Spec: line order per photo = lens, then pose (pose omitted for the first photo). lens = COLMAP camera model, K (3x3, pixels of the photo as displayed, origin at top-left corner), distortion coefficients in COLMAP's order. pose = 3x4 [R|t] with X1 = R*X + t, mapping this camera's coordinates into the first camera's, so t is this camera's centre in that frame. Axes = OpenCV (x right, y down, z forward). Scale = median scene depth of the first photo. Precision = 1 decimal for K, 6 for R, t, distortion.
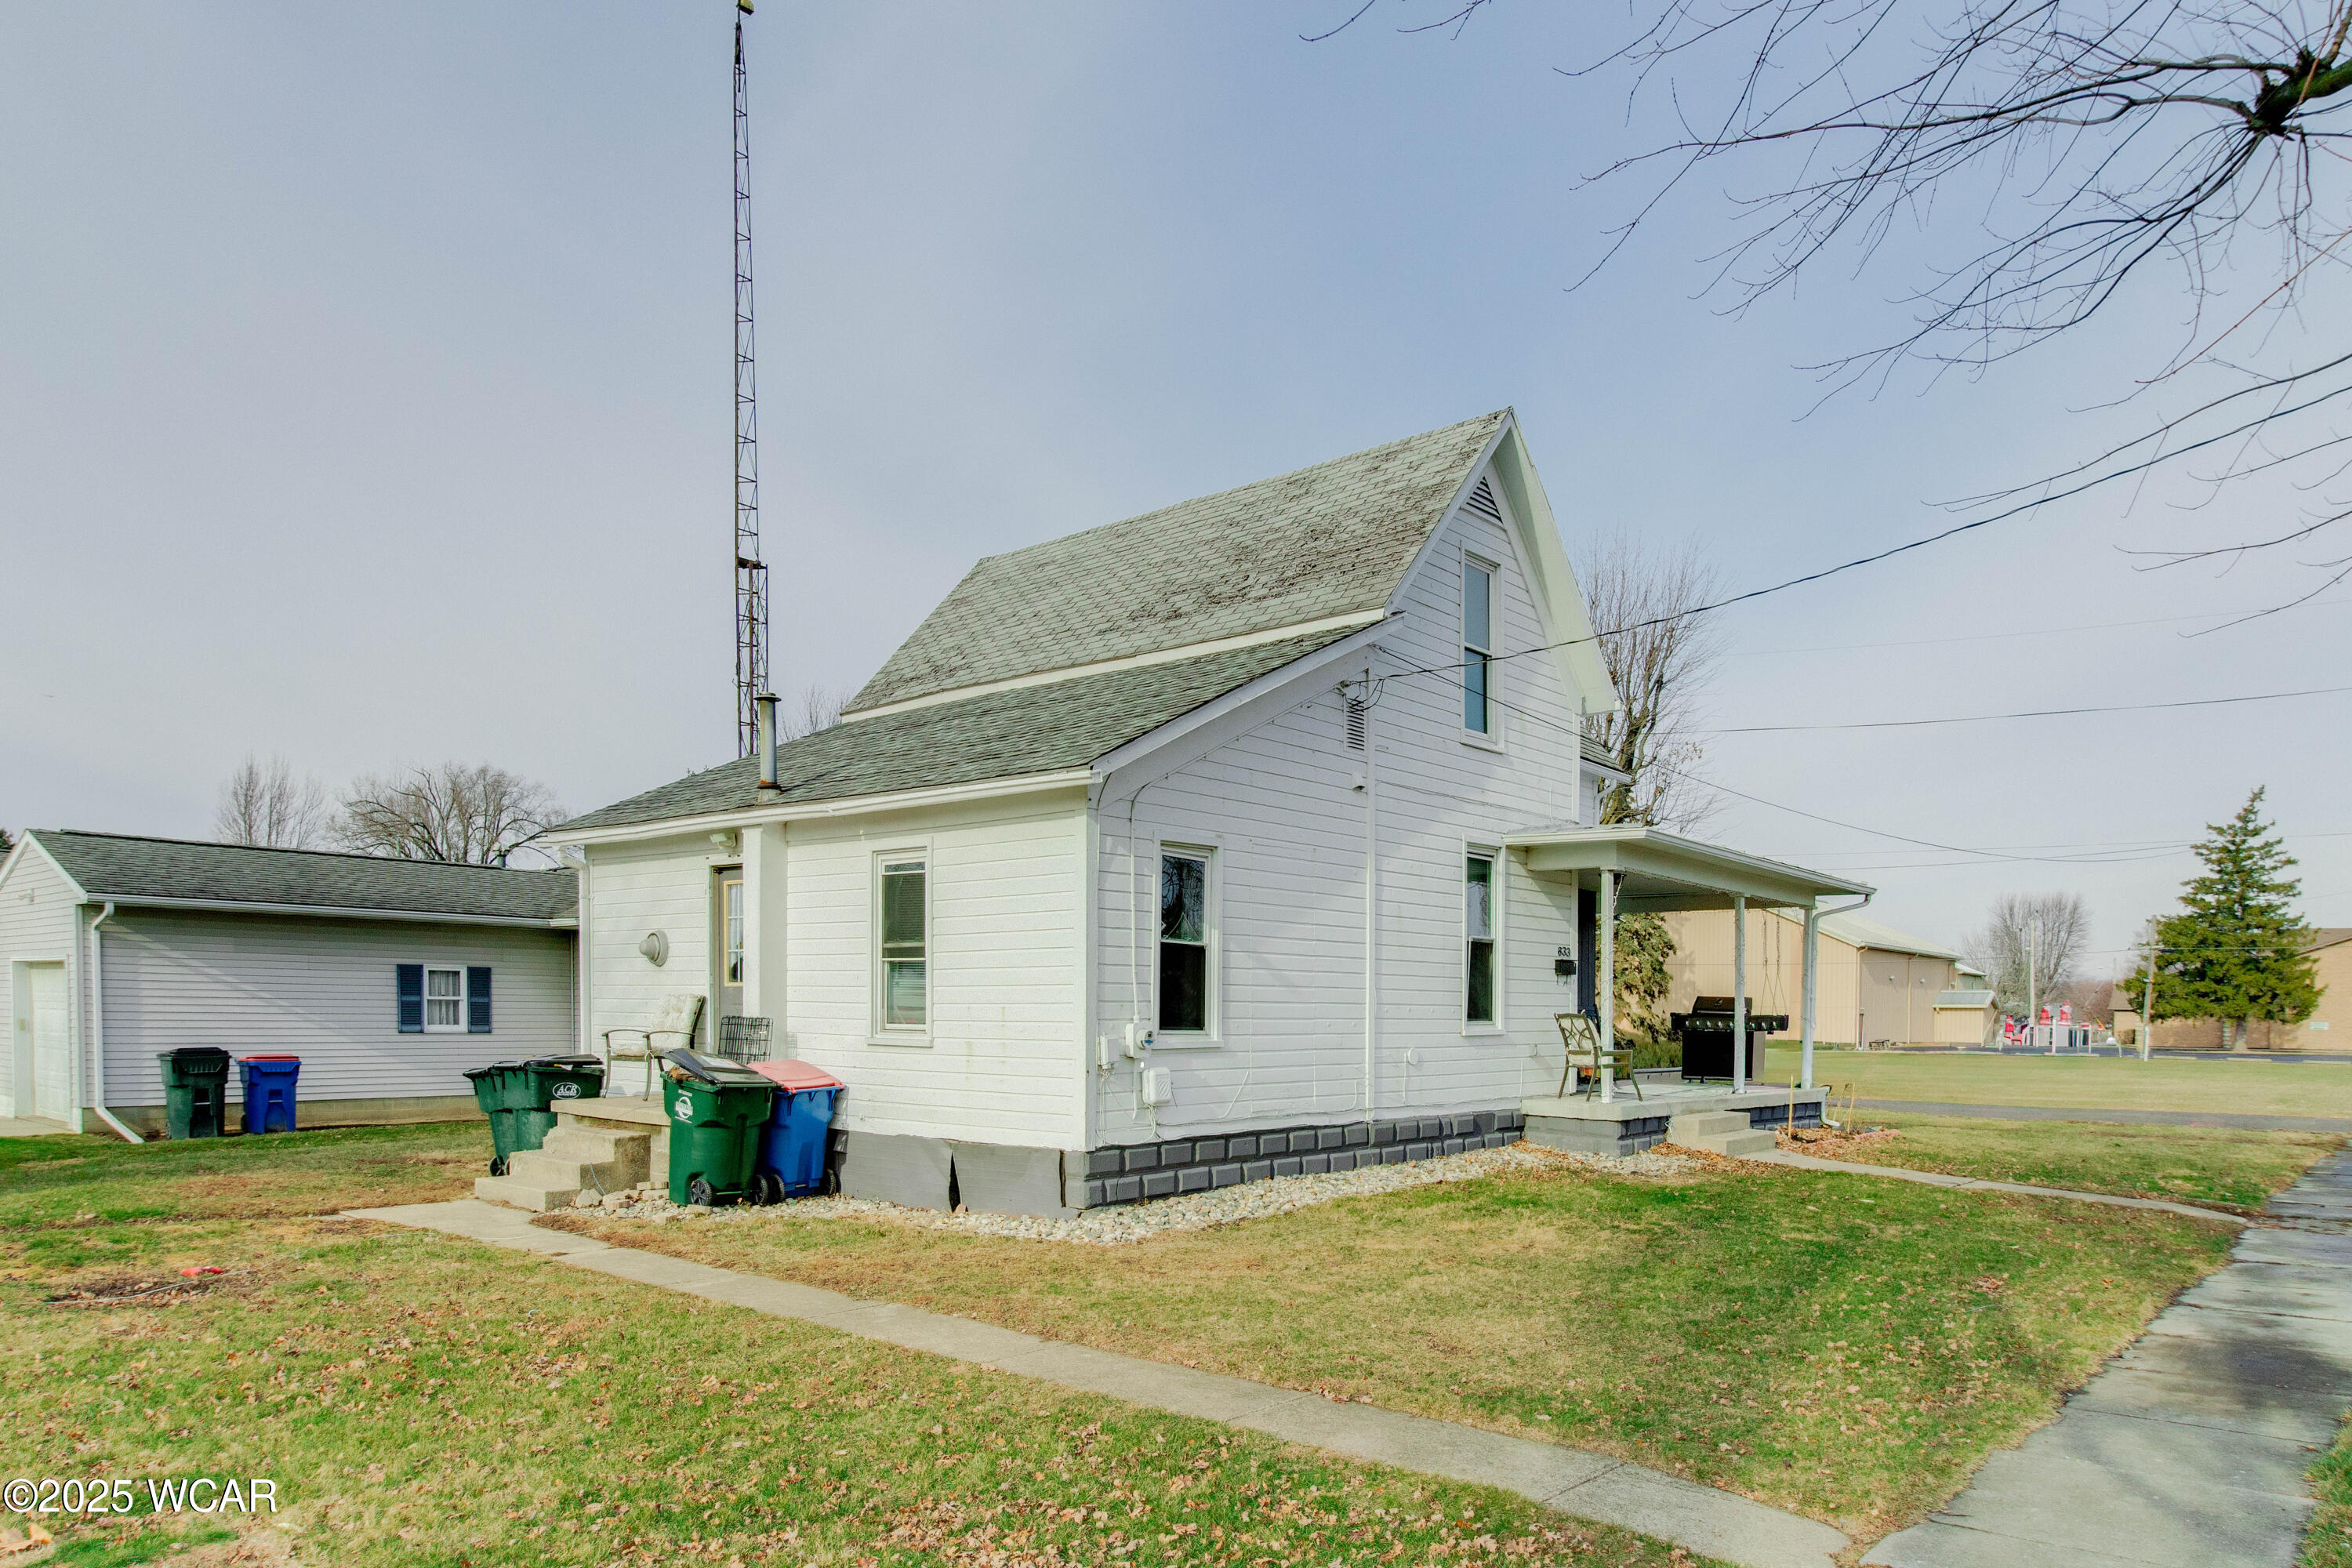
lens RADIAL K [[1086.2, 0, 1176.0], [0, 1086.2, 784.0], [0, 0, 1]] dist [0.002070, 0.000107]
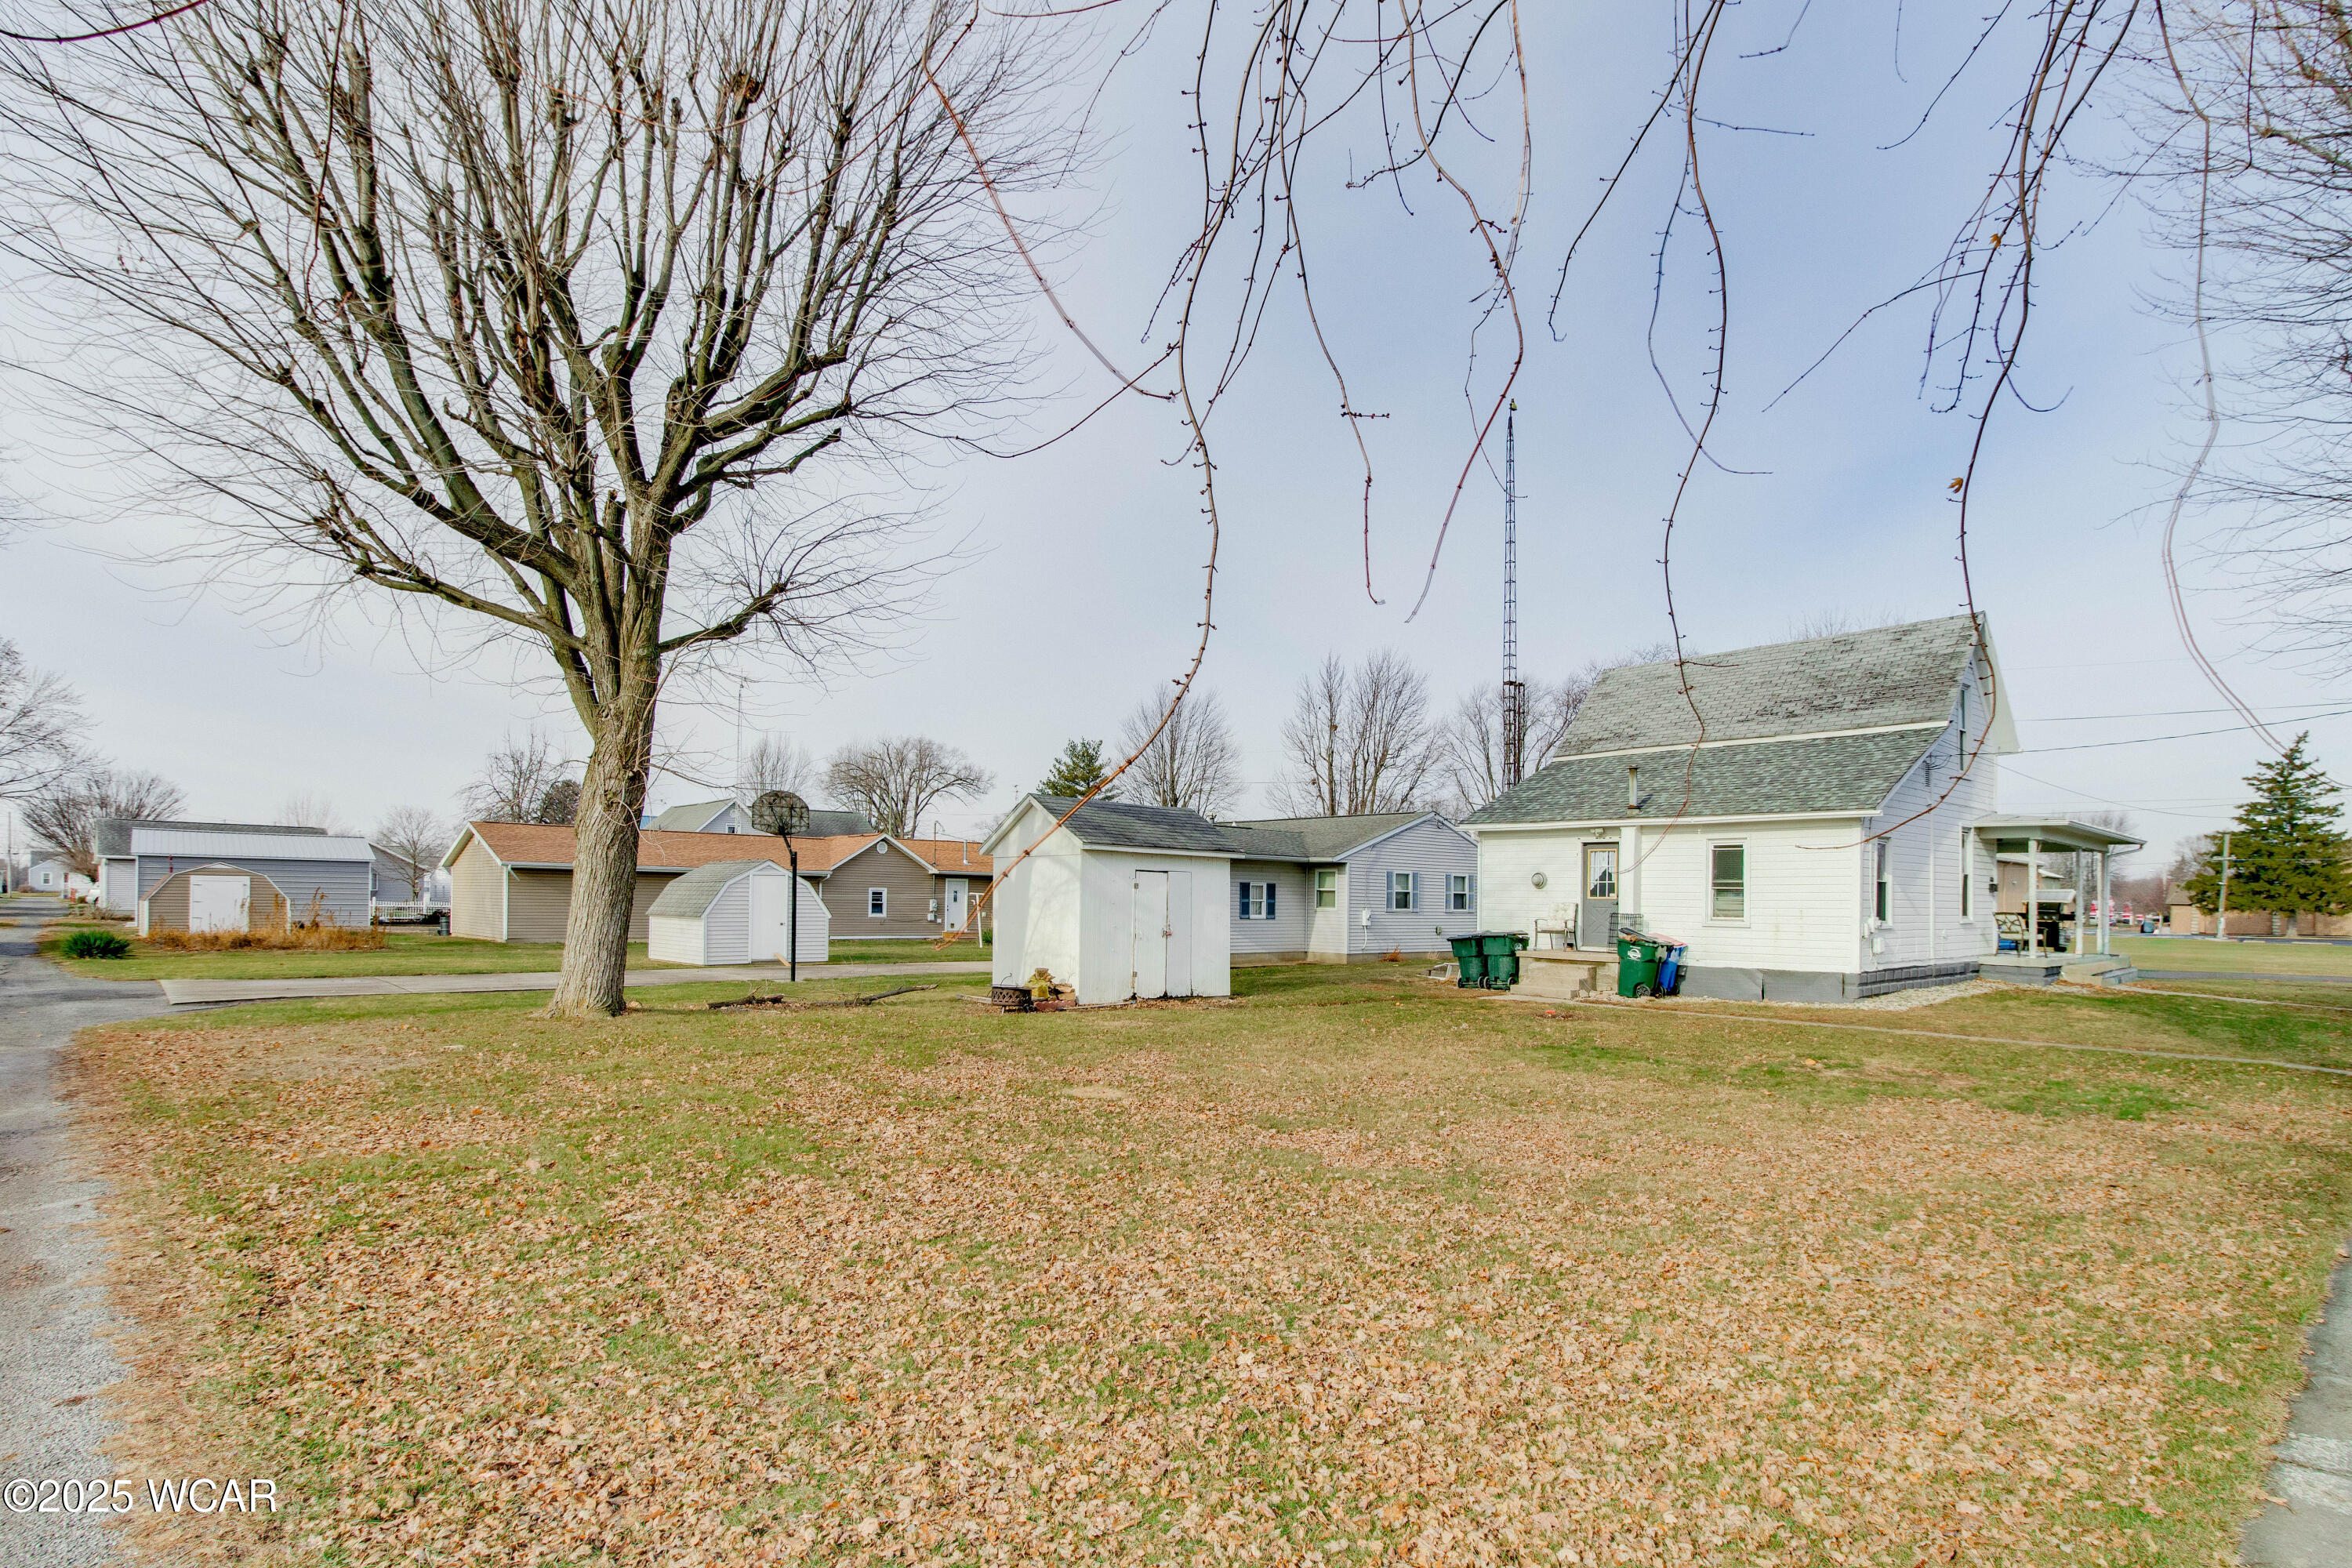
lens RADIAL K [[841.9, 0, 1175.4], [0, 841.9, 719.3], [0, 0, 1]] dist [0.000612, 0.000056]
pose [[0.992350, -0.024021, -0.121100, -0.212649], [0.023274, 0.999700, -0.007574, -0.036250], [0.121246, 0.004698, 0.992611, -0.155910]]
